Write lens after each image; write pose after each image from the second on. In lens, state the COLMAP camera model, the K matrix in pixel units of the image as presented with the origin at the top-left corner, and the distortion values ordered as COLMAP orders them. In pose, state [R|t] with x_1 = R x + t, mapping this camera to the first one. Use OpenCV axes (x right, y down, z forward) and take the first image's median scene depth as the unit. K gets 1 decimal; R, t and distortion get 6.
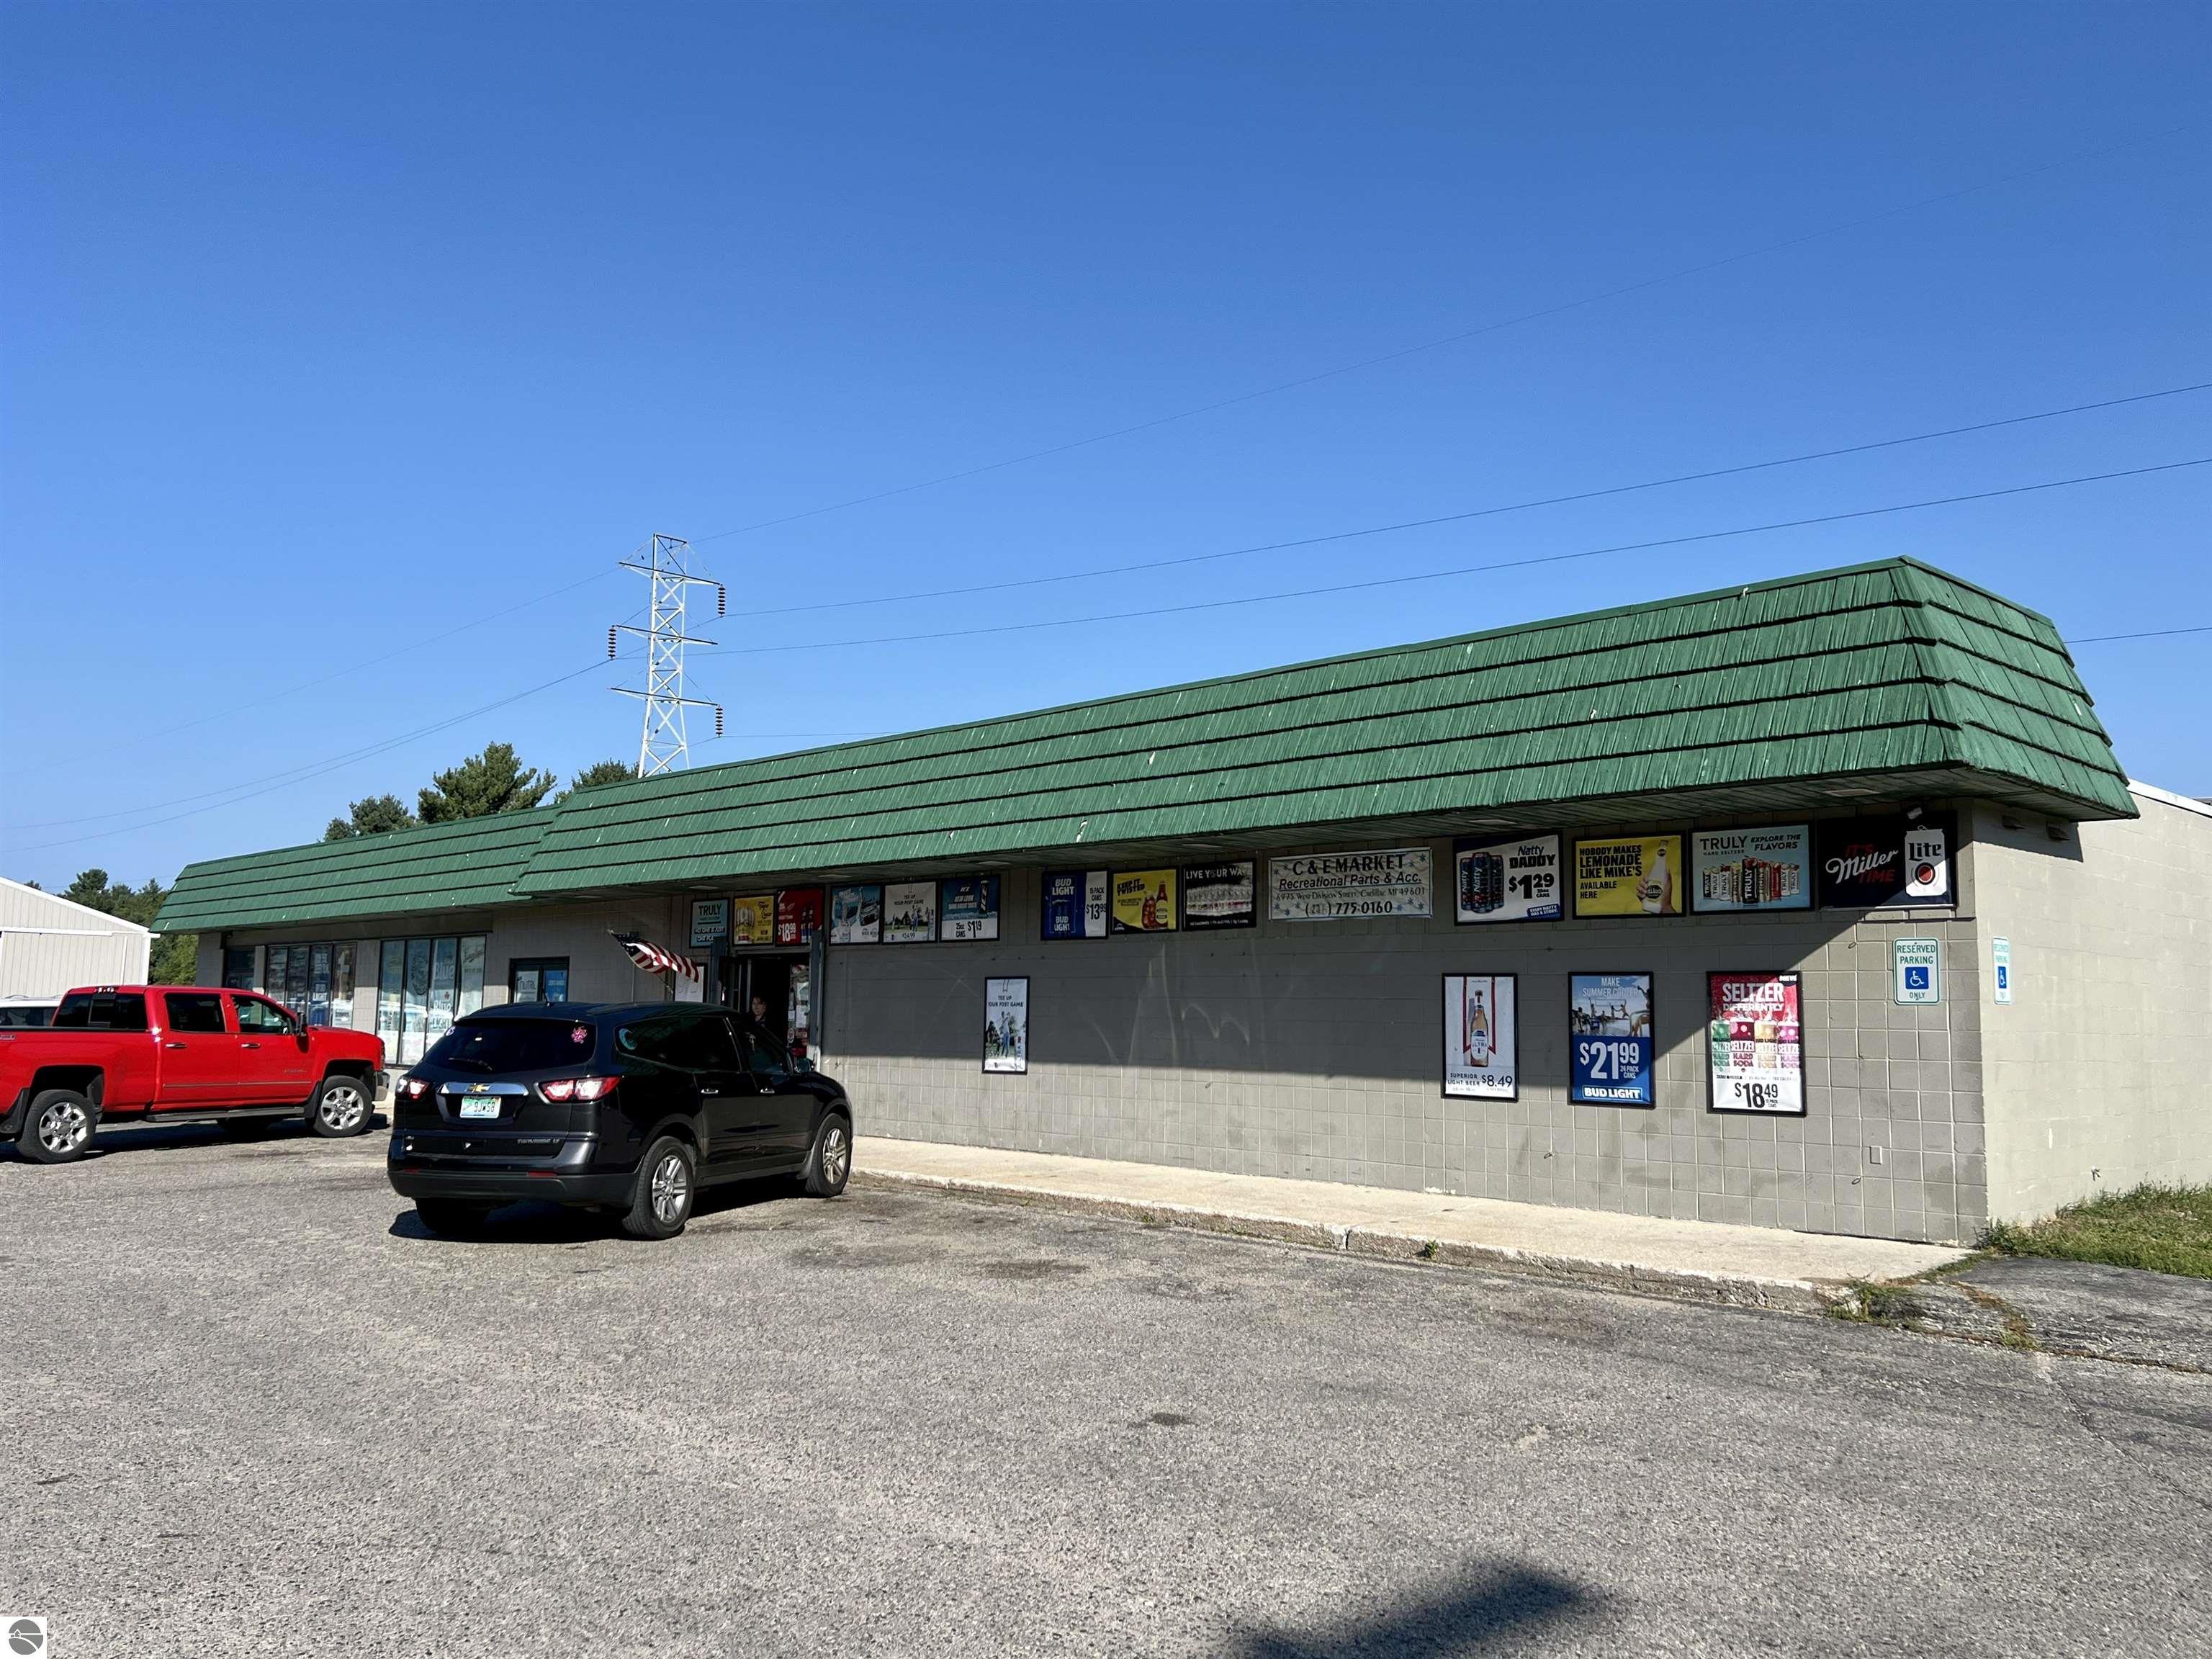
lens RADIAL K [[1754.7, 0, 1108.2], [0, 1754.7, 836.6], [0, 0, 1]] dist [0.001036, -0.001259]
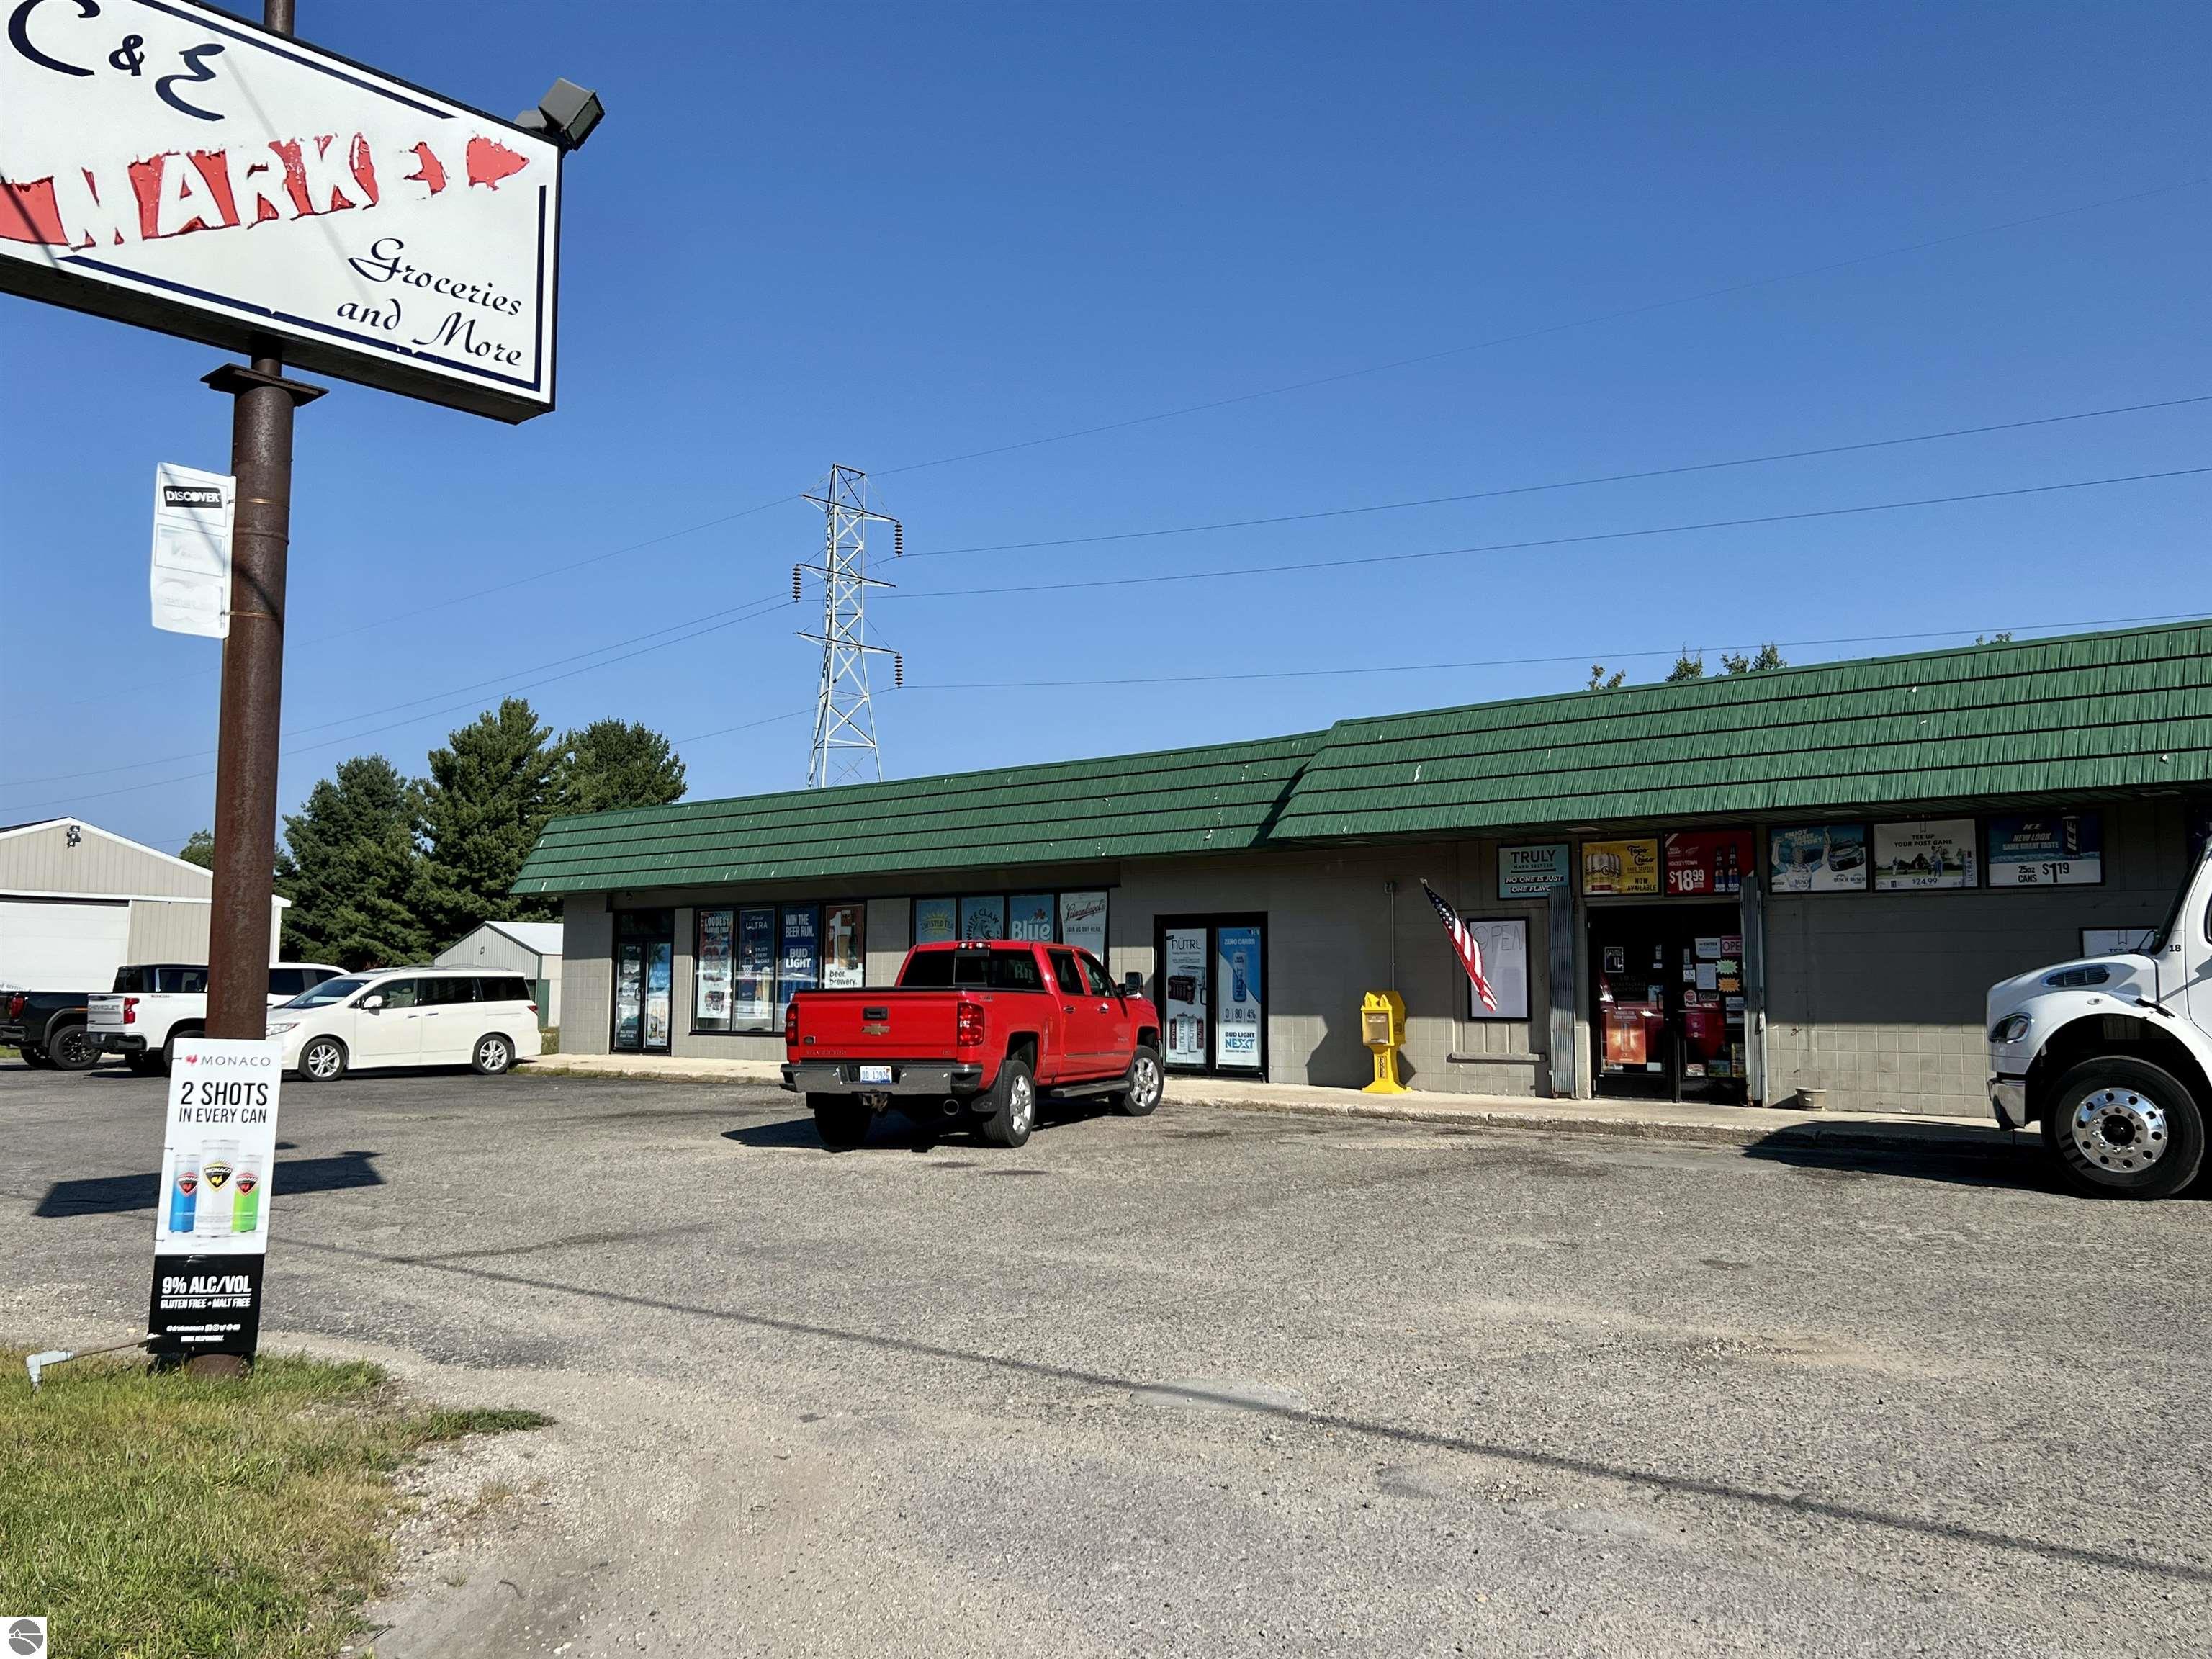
lens RADIAL K [[1839.6, 0, 1110.4], [0, 1839.6, 823.6], [0, 0, 1]] dist [0.057002, -0.062615]
pose [[0.998528, 0.000971, 0.054236, -0.509060], [-0.001460, 0.999959, 0.008970, 0.017996], [-0.054225, -0.009036, 0.998488, 0.091387]]
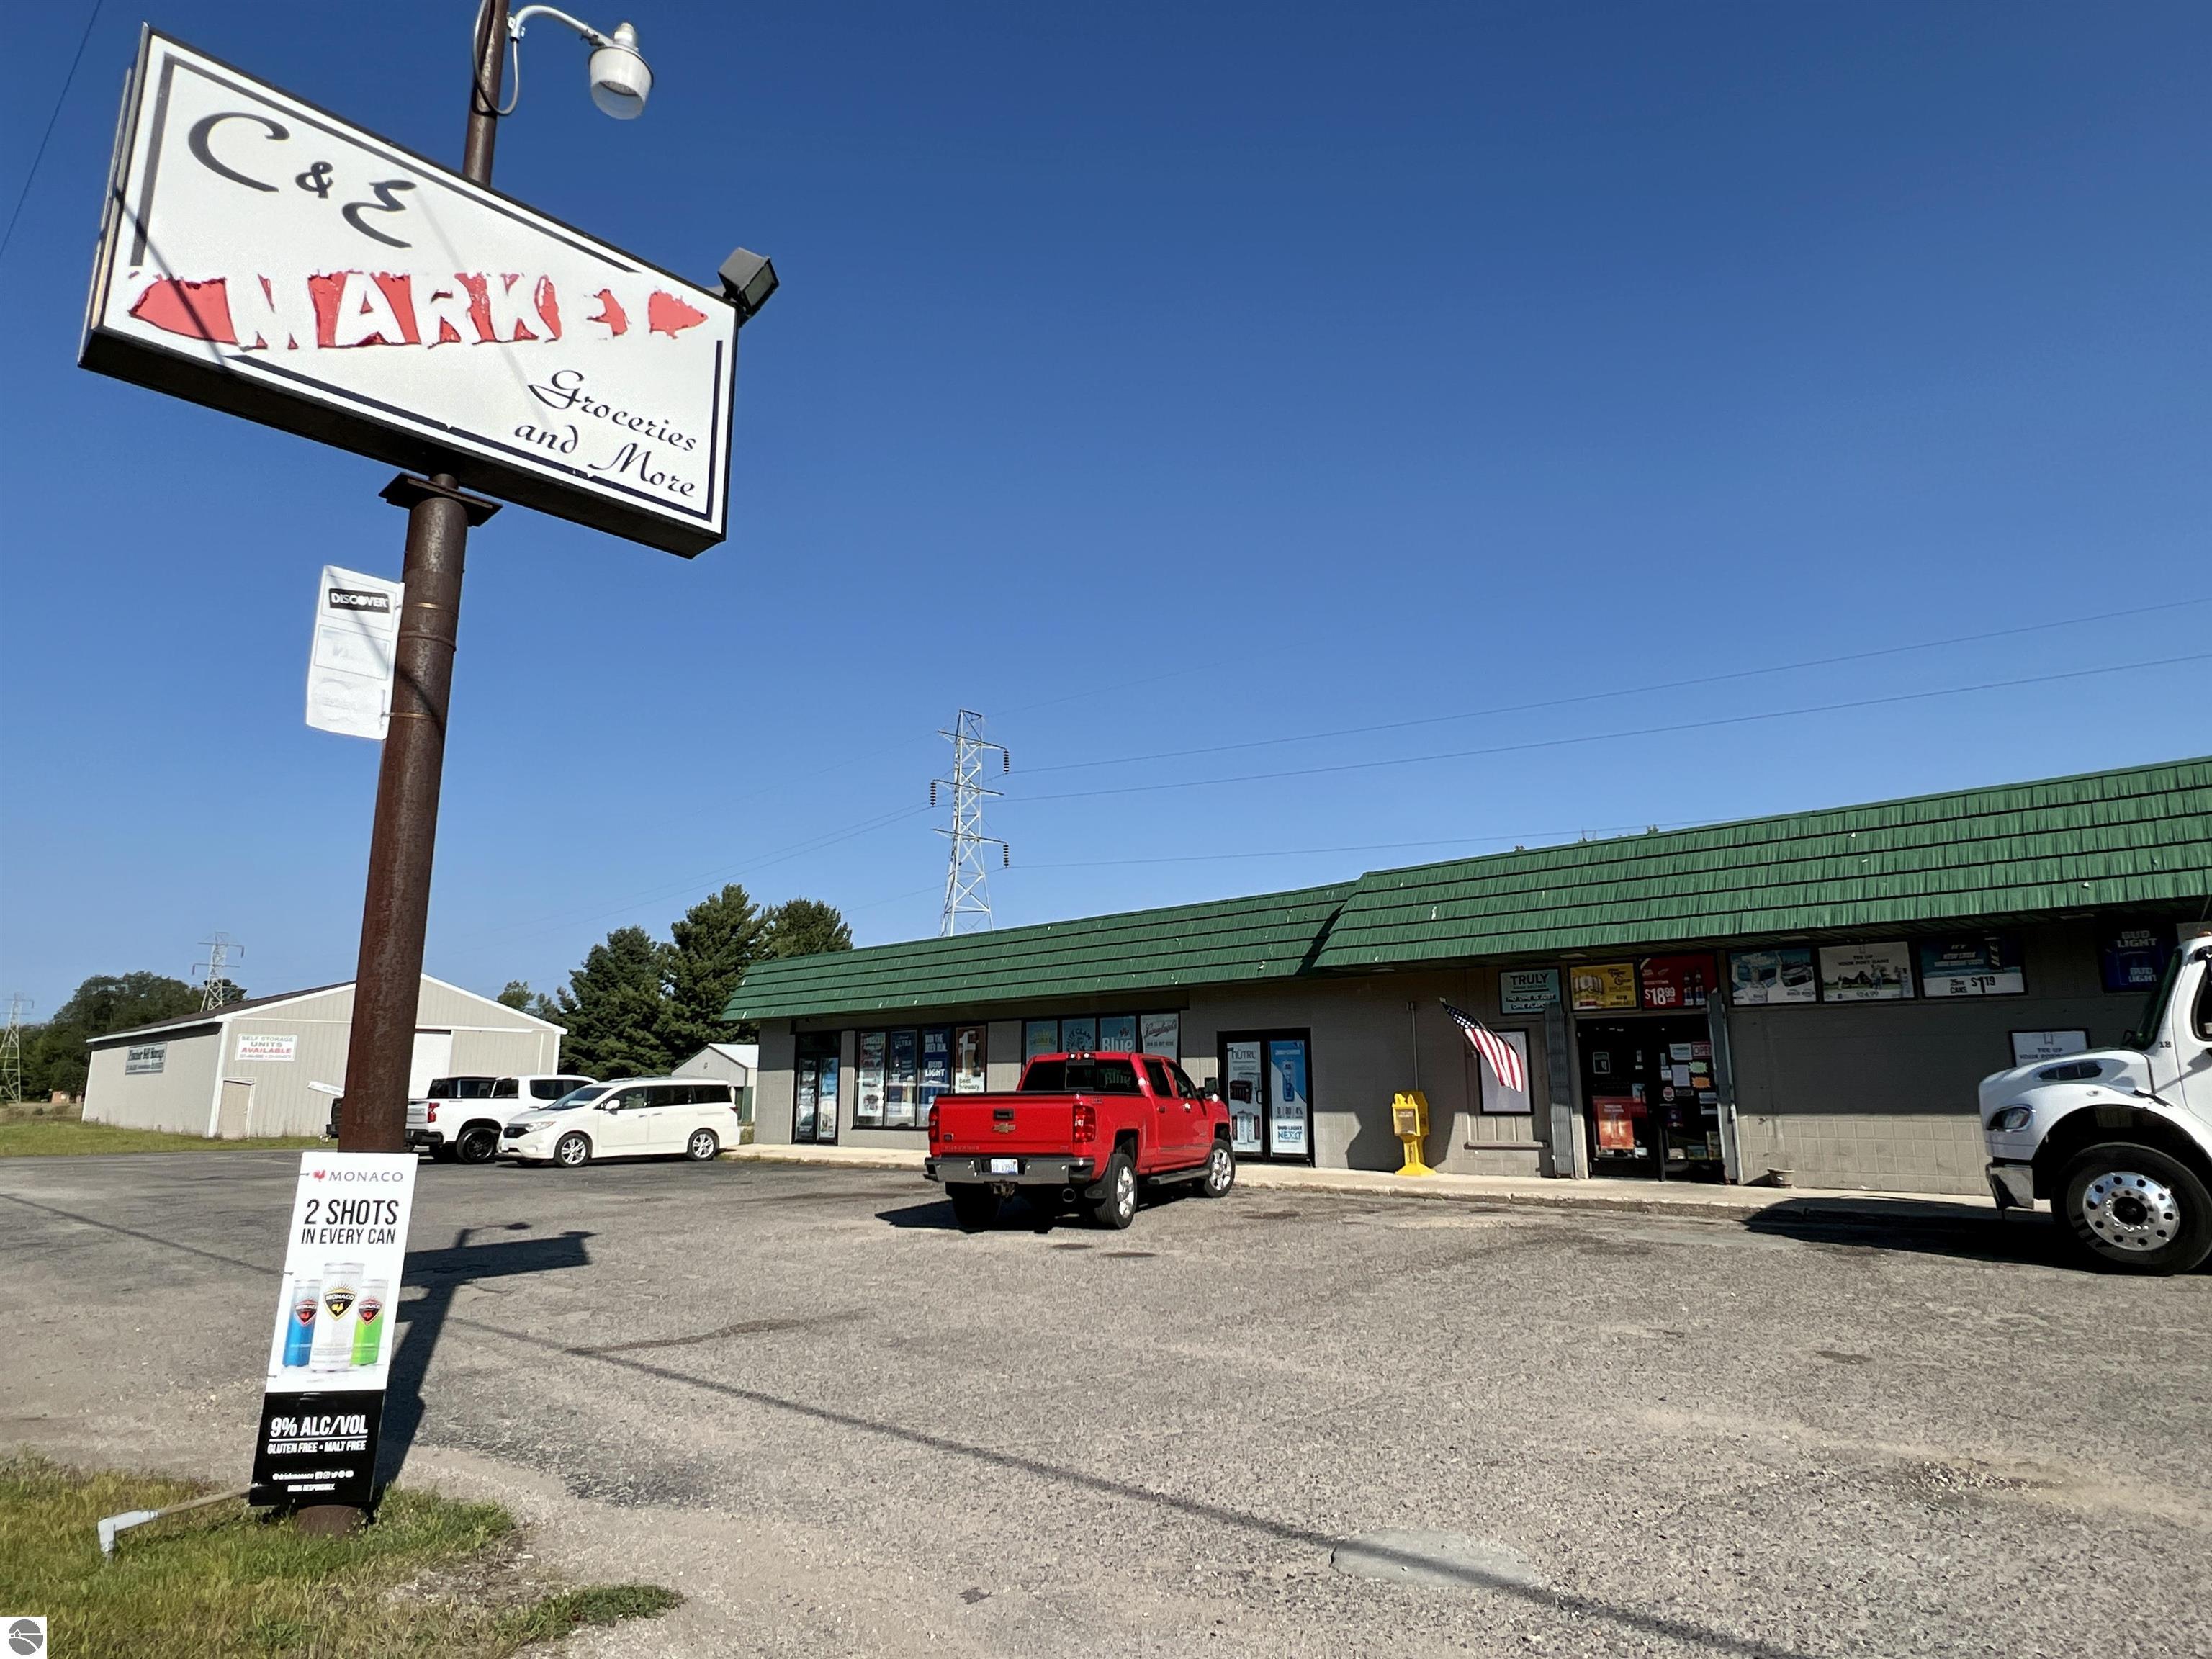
lens RADIAL K [[1305.6, 0, 1110.8], [0, 1305.6, 827.1], [0, 0, 1]] dist [-0.003703, -0.000468]
pose [[0.999695, -0.007784, 0.023437, -0.525350], [0.010111, 0.994849, -0.100864, 0.027932], [-0.022531, 0.101070, 0.994624, 0.197890]]
